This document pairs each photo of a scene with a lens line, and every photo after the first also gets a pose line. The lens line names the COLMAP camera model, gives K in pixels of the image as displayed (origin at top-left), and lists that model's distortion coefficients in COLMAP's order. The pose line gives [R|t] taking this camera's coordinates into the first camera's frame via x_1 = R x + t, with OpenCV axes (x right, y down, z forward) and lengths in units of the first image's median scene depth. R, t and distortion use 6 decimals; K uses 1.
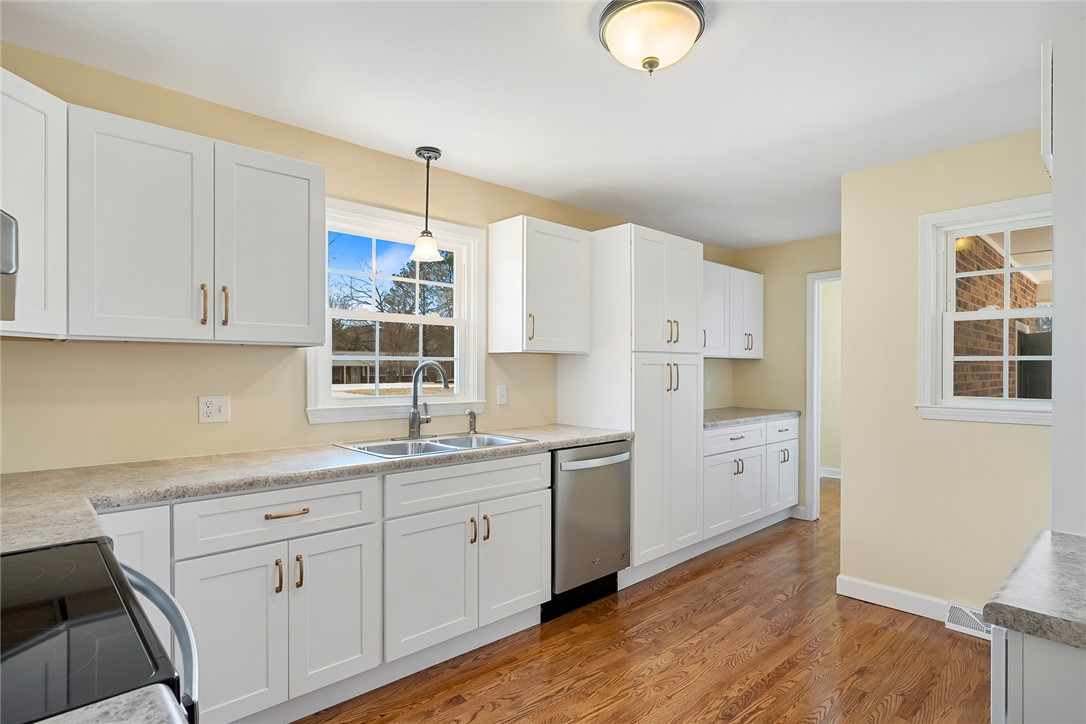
lens RADIAL K [[559.3, 0, 543.0], [0, 559.3, 362.0], [0, 0, 1]] dist [0.001680, 0.000498]
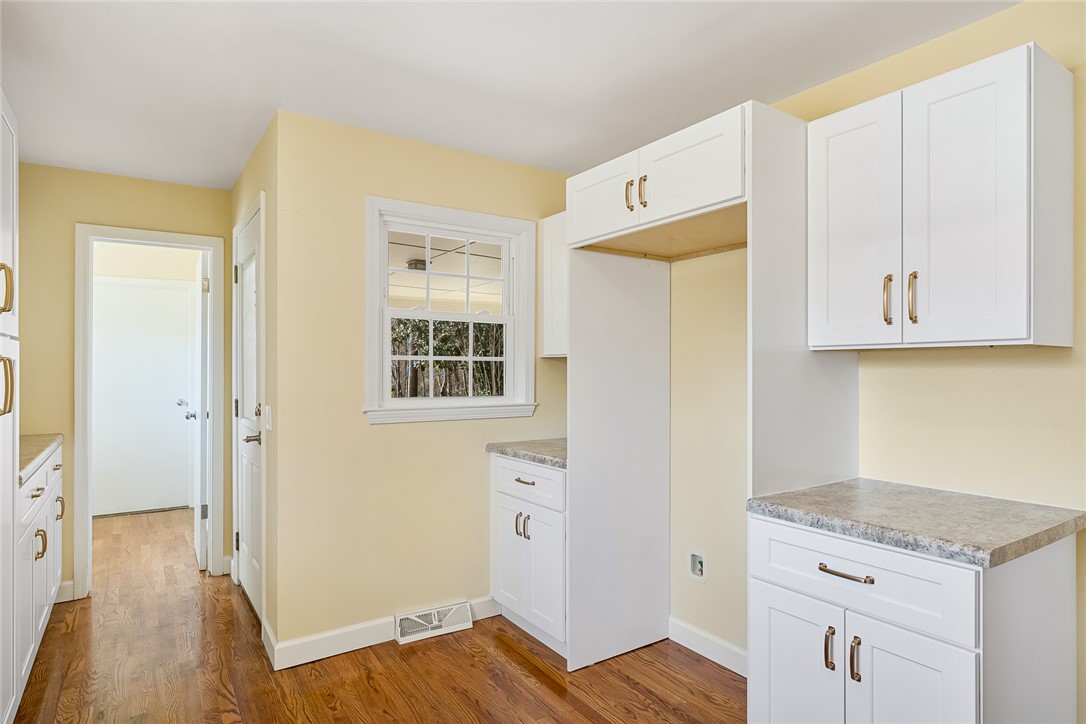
lens RADIAL K [[609.1, 0, 541.6], [0, 609.1, 368.2], [0, 0, 1]] dist [0.000809, 0.000762]
pose [[0.165089, 0.001422, 0.986278, -0.244199], [-0.012966, 0.999916, 0.000729, 0.007849], [-0.986194, -0.012909, 0.165093, 0.595531]]
